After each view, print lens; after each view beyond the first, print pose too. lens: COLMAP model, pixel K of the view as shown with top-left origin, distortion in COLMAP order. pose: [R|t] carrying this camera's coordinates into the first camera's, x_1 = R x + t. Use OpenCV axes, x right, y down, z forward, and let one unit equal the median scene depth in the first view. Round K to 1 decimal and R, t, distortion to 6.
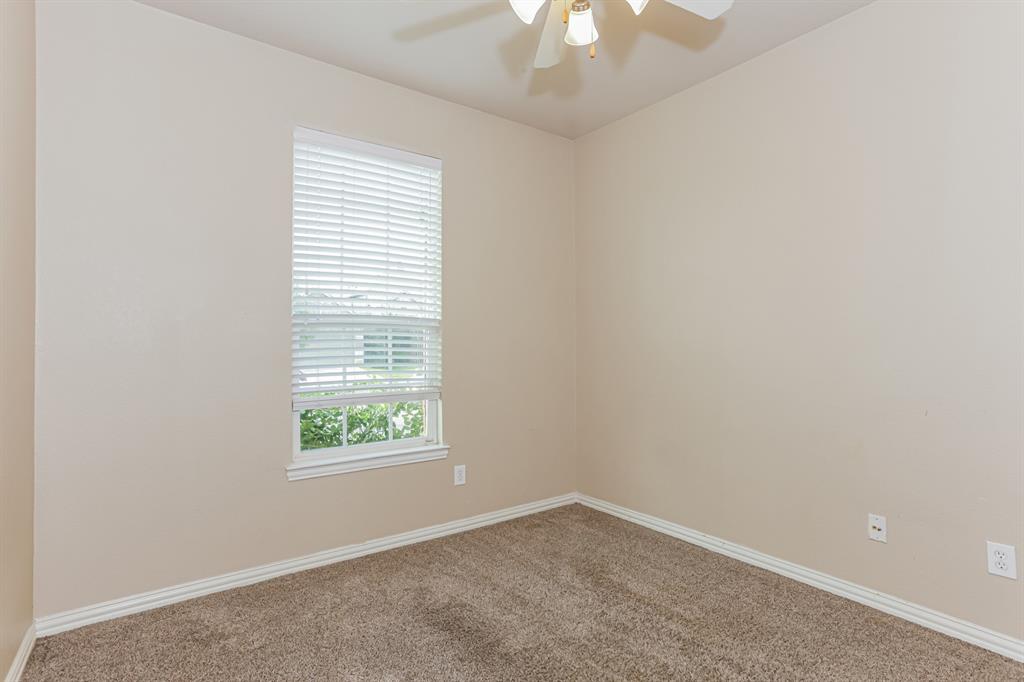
lens RADIAL K [[504.8, 0, 511.8], [0, 504.8, 345.9], [0, 0, 1]] dist [-0.000074, 0.000403]
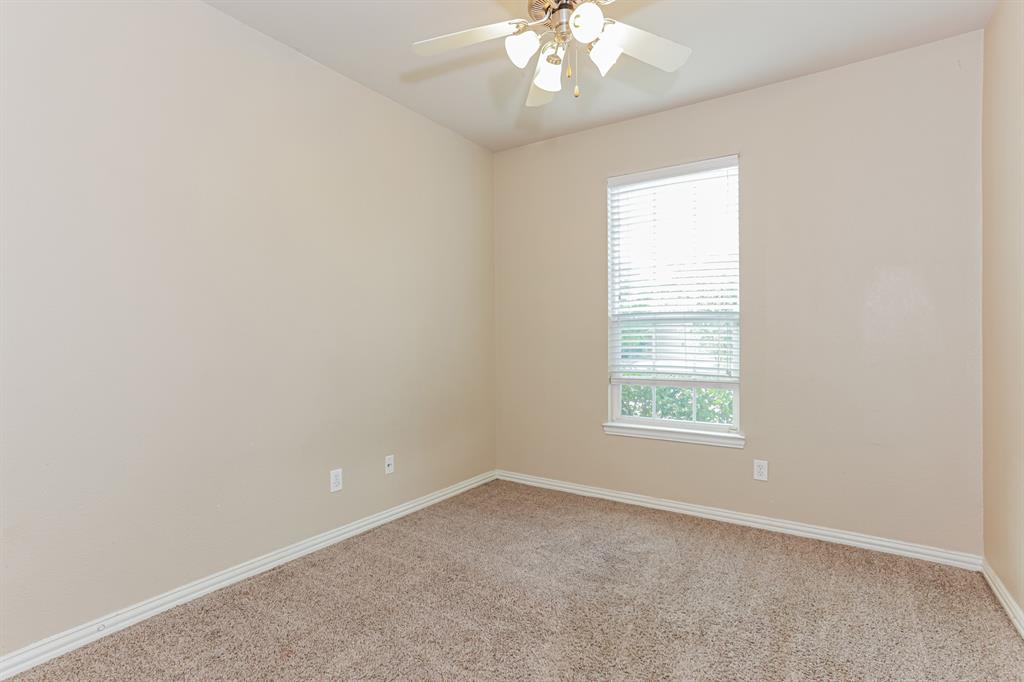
lens RADIAL K [[498.5, 0, 515.1], [0, 498.5, 331.6], [0, 0, 1]] dist [-0.000976, -0.000162]
pose [[0.350801, -0.006737, -0.936426, 0.647427], [0.000189, 0.999975, -0.007124, -0.003819], [0.936450, 0.002322, 0.350794, 0.228590]]
